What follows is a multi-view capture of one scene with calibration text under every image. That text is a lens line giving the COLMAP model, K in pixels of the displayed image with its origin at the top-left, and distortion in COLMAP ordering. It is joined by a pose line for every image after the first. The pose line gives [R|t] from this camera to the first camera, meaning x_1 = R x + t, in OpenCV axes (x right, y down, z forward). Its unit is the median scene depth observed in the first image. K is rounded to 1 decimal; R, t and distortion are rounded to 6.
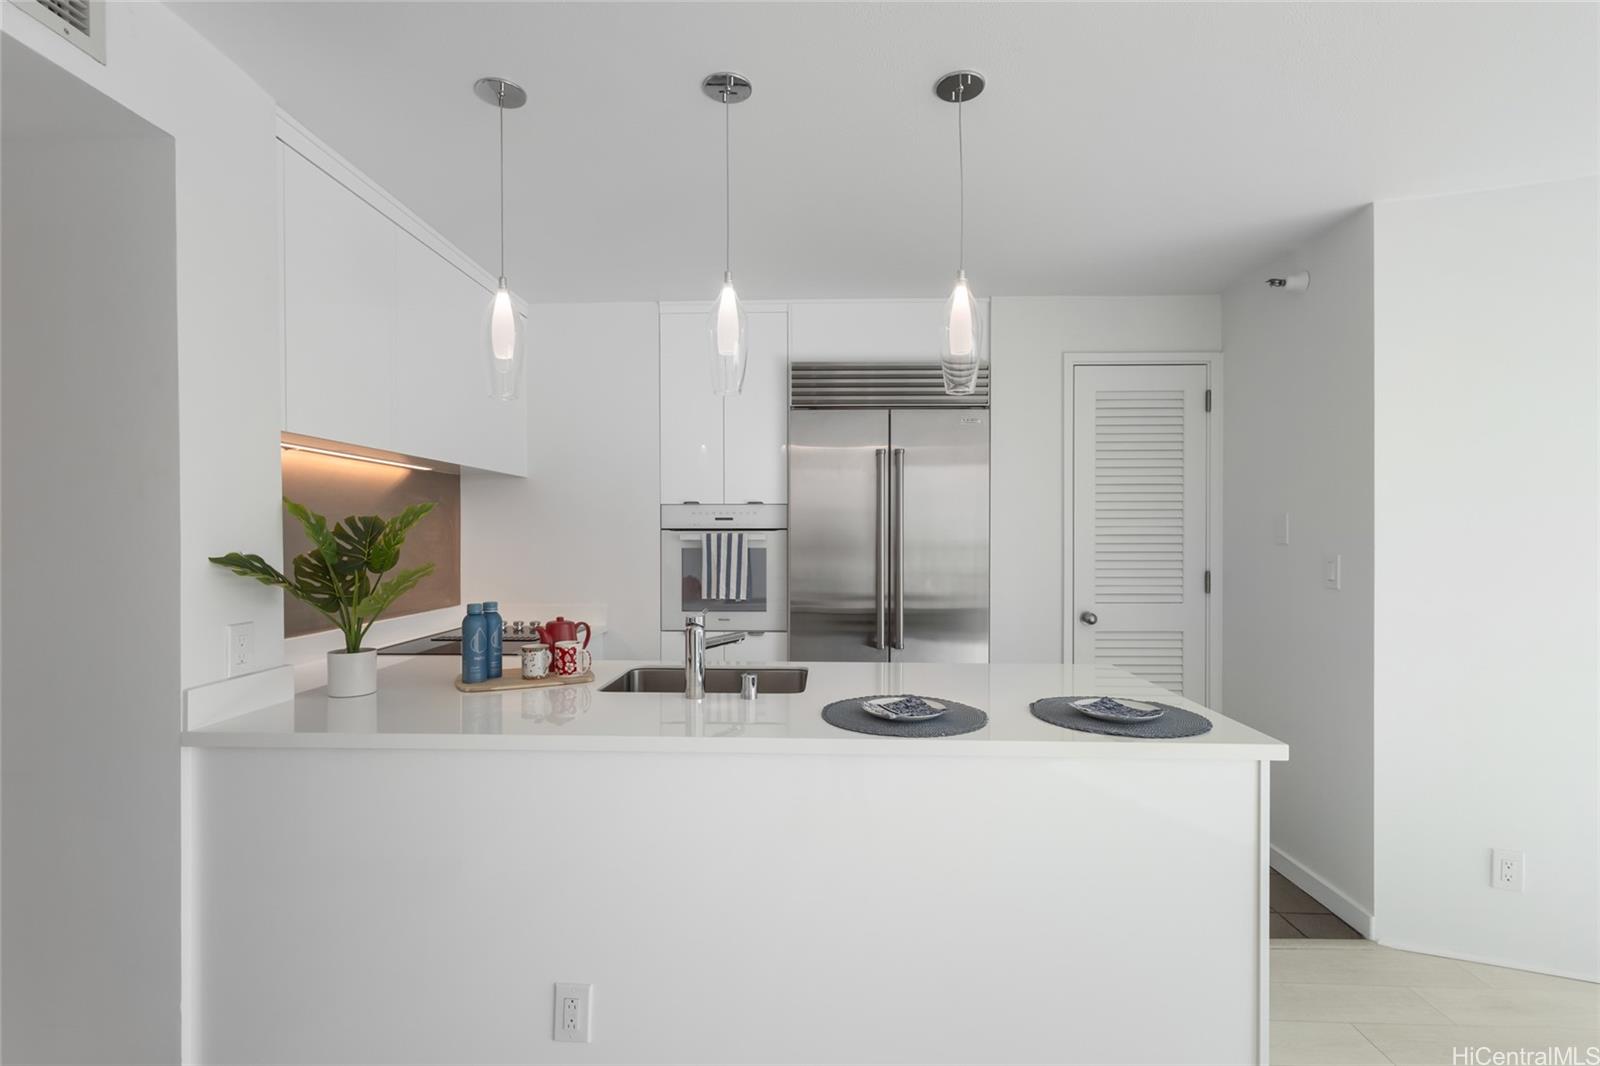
lens RADIAL K [[749.2, 0, 797.5], [0, 749.2, 531.3], [0, 0, 1]] dist [0.008343, -0.000194]
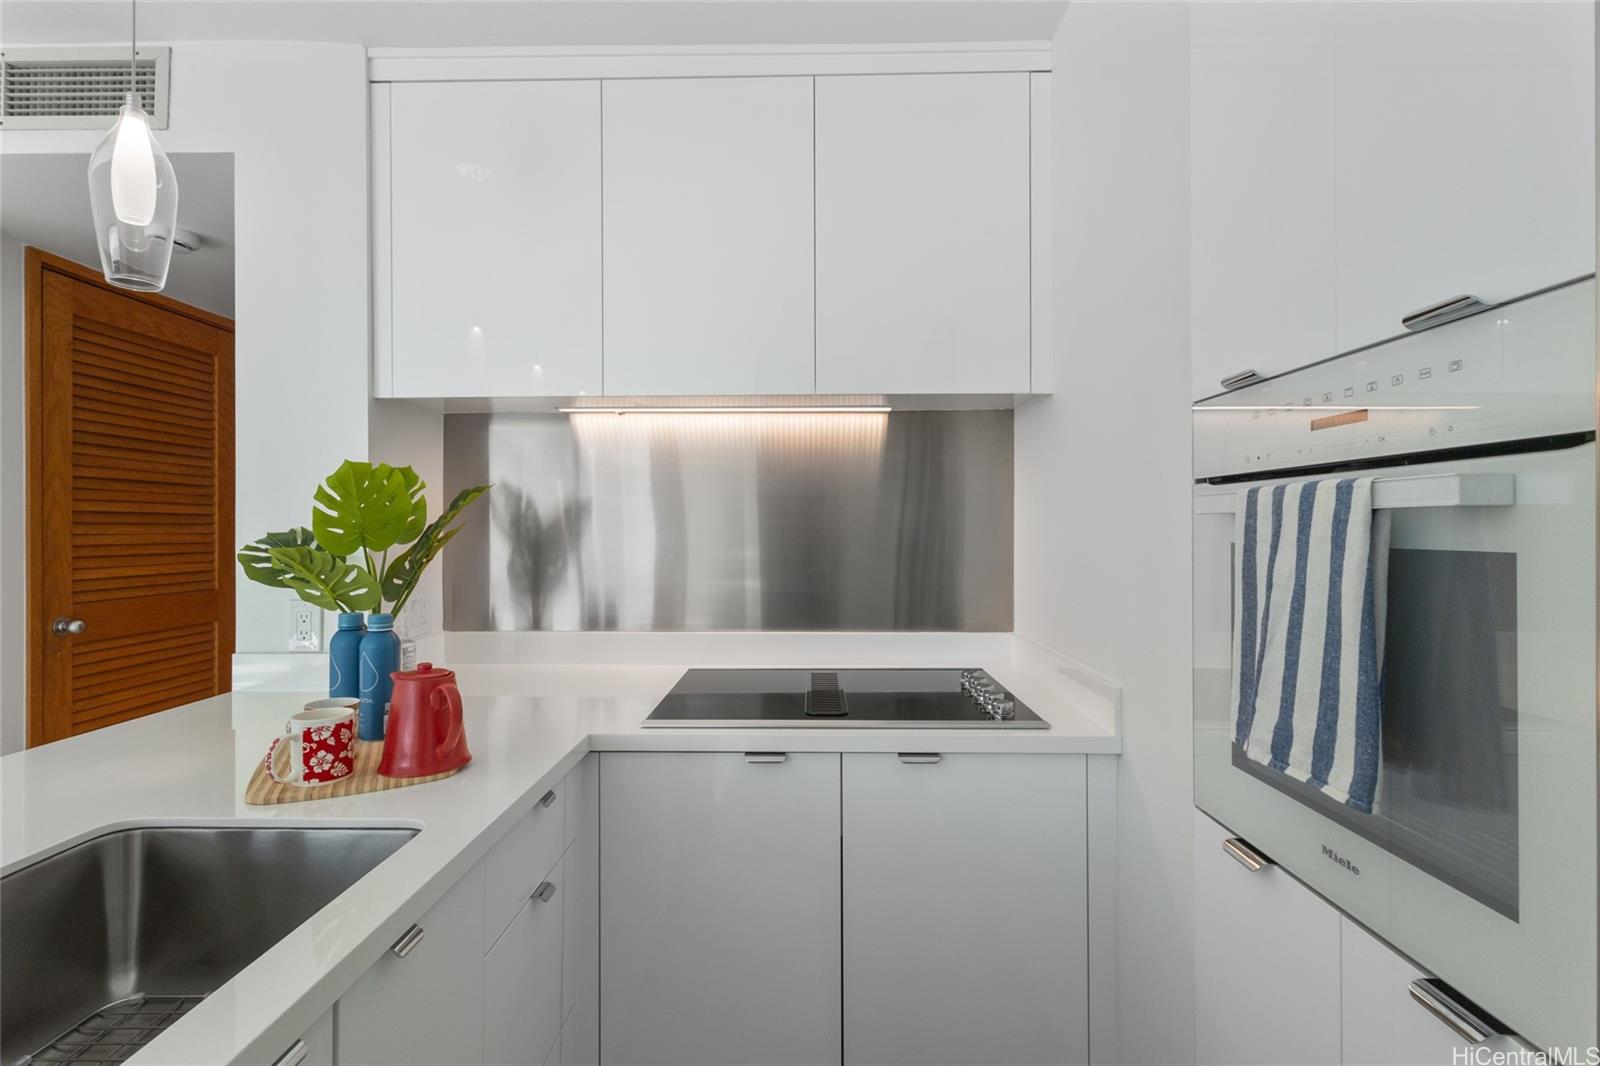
lens RADIAL K [[749.2, 0, 797.5], [0, 749.2, 531.3], [0, 0, 1]] dist [0.008343, -0.000194]
pose [[0.003095, 0.003488, -0.999989, 0.142312], [-0.012183, 0.999920, 0.003450, 0.019313], [0.999921, 0.012172, 0.003138, 0.922507]]
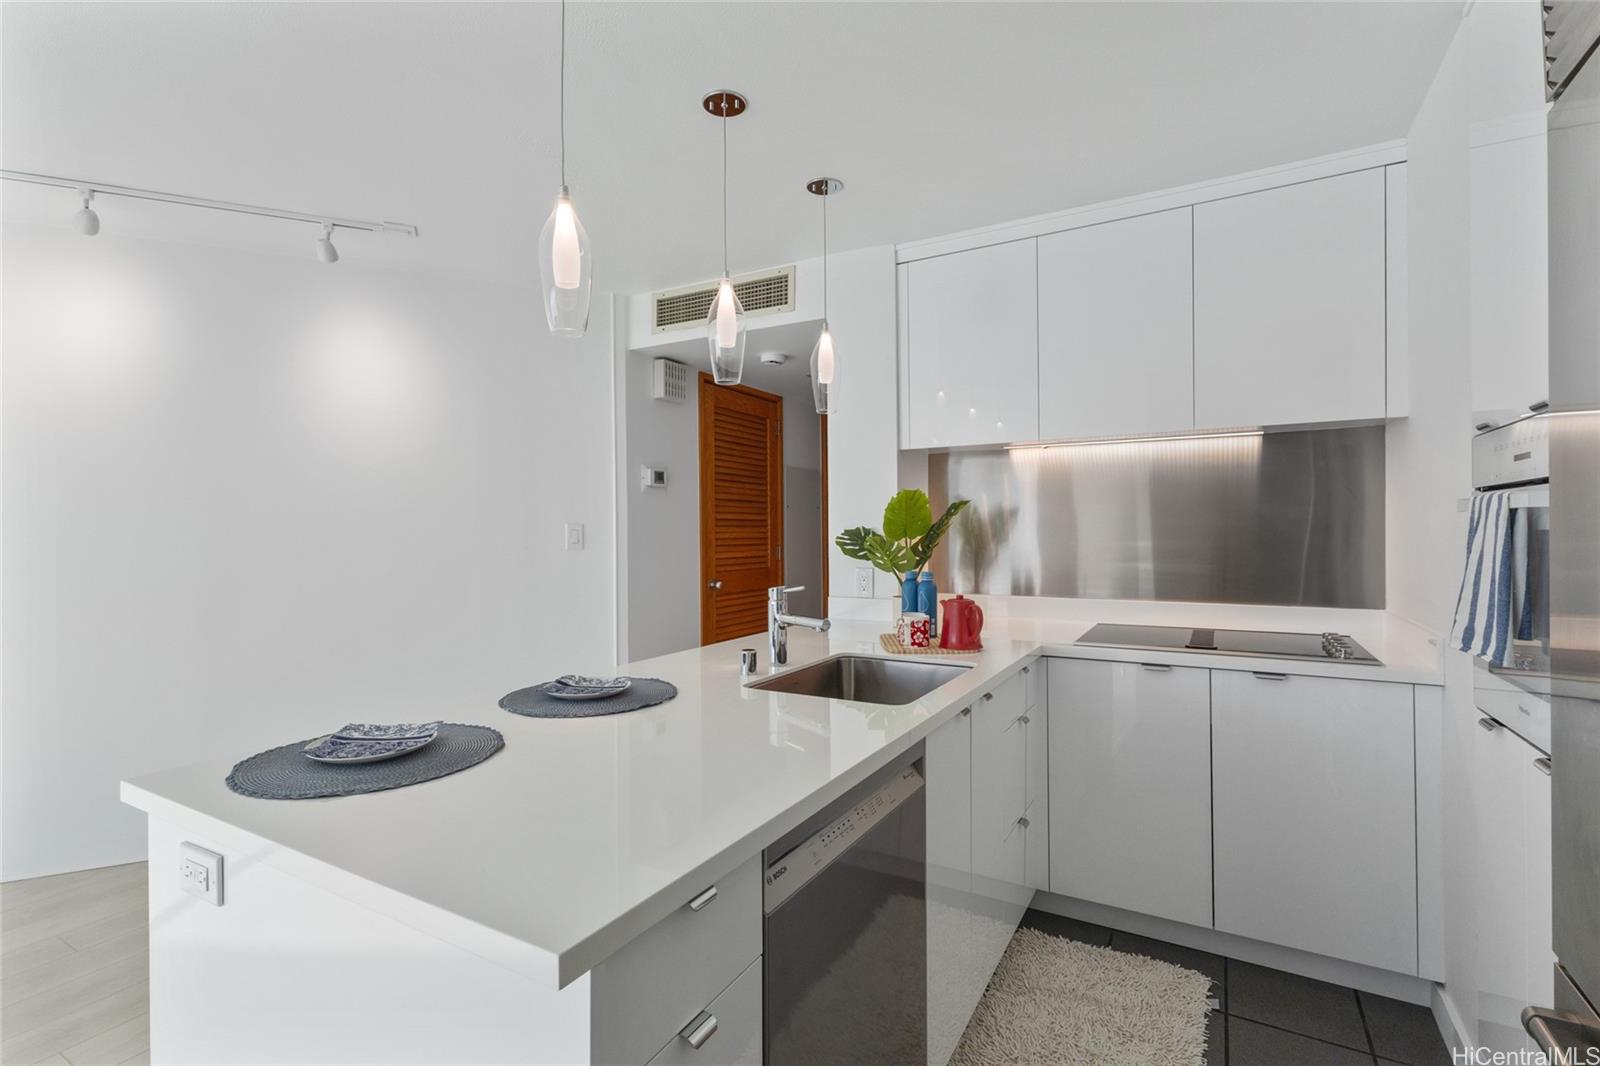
lens RADIAL K [[749.2, 0, 797.5], [0, 749.2, 531.3], [0, 0, 1]] dist [0.008343, -0.000194]
pose [[-0.469639, 0.002627, -0.882854, 0.467118], [-0.005556, 0.999967, 0.005931, 0.023603], [0.882841, 0.007691, -0.469609, 0.938954]]
